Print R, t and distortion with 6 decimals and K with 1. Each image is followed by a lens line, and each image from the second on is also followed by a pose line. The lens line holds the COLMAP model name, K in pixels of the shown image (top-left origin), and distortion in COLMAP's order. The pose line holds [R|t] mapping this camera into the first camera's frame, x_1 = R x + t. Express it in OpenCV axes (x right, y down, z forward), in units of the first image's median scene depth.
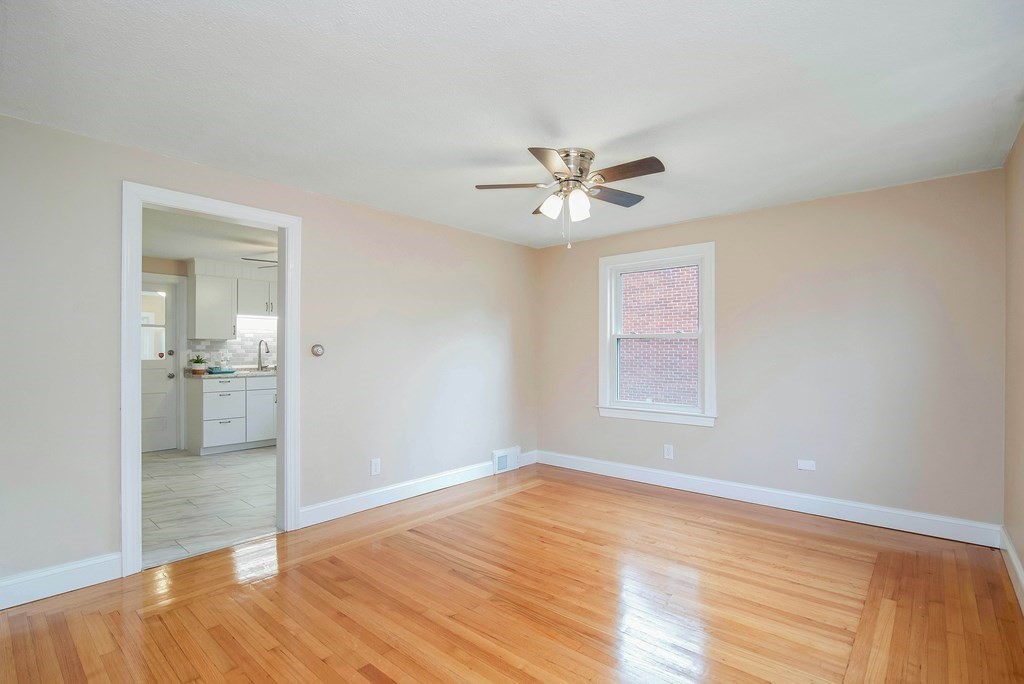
lens RADIAL K [[484.2, 0, 511.9], [0, 484.2, 356.9], [0, 0, 1]] dist [-0.015894, -0.000545]
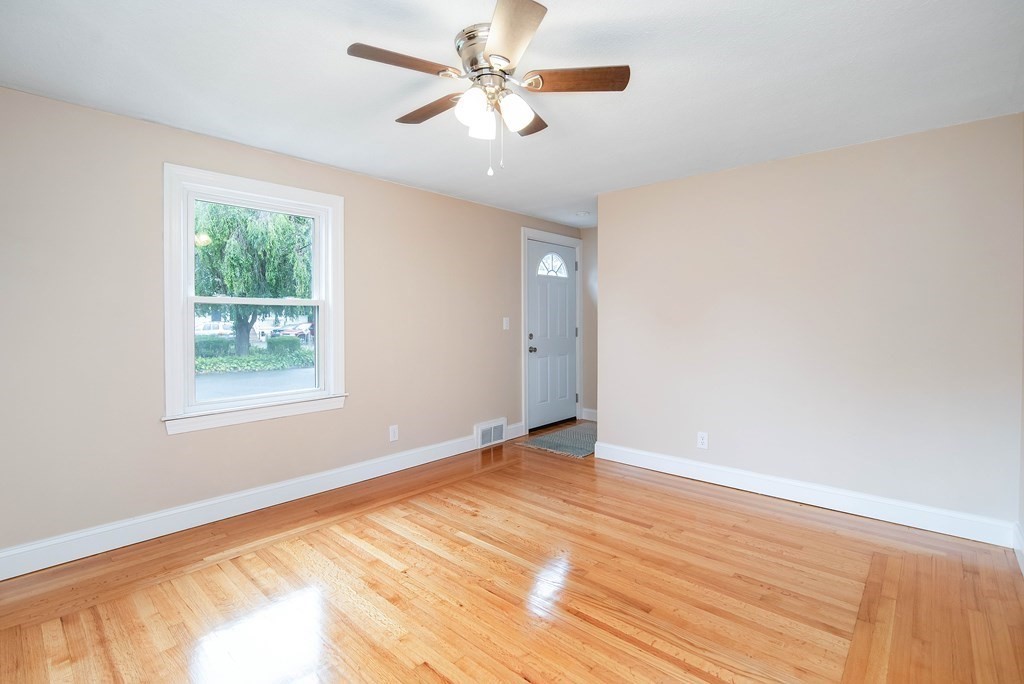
lens RADIAL K [[484.2, 0, 509.2], [0, 484.2, 315.9], [0, 0, 1]] dist [-0.002169, -0.000235]
pose [[-0.999920, 0.000483, 0.012616, 0.081426], [0.000548, 0.999987, 0.005114, -0.028660], [-0.012613, 0.005121, -0.999907, 1.637267]]
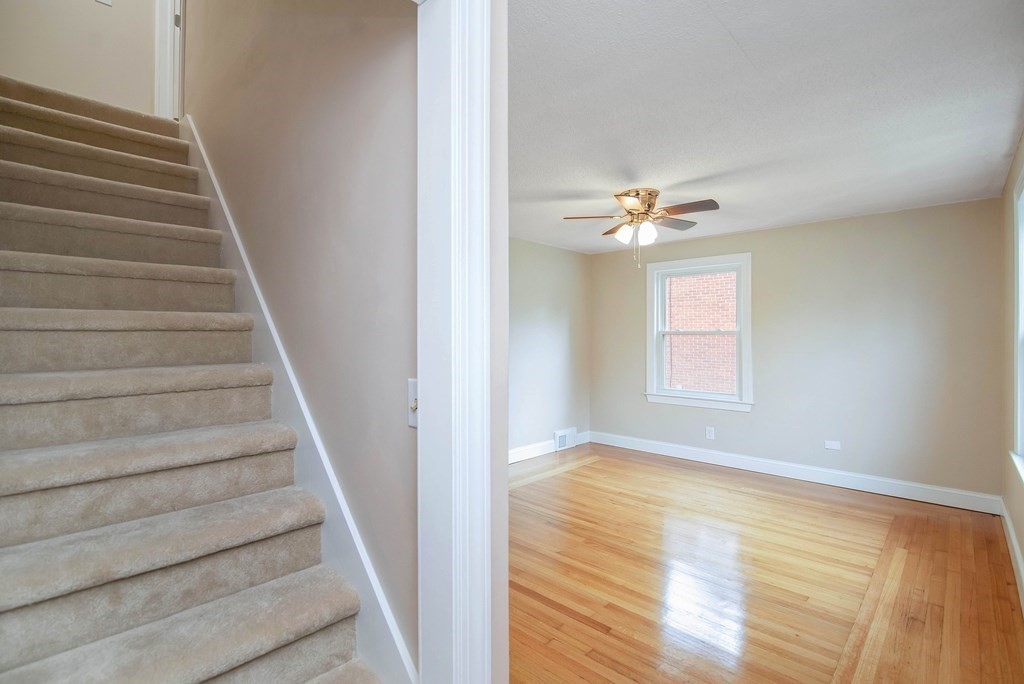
lens RADIAL K [[474.6, 0, 512.0], [0, 474.6, 342.0], [0, 0, 1]] dist [-0.008963, 0.000760]
pose [[0.999168, 0.002989, -0.040667, -0.156032], [-0.003089, 0.999992, -0.002393, -0.027445], [0.040659, 0.002517, 0.999170, -0.234709]]
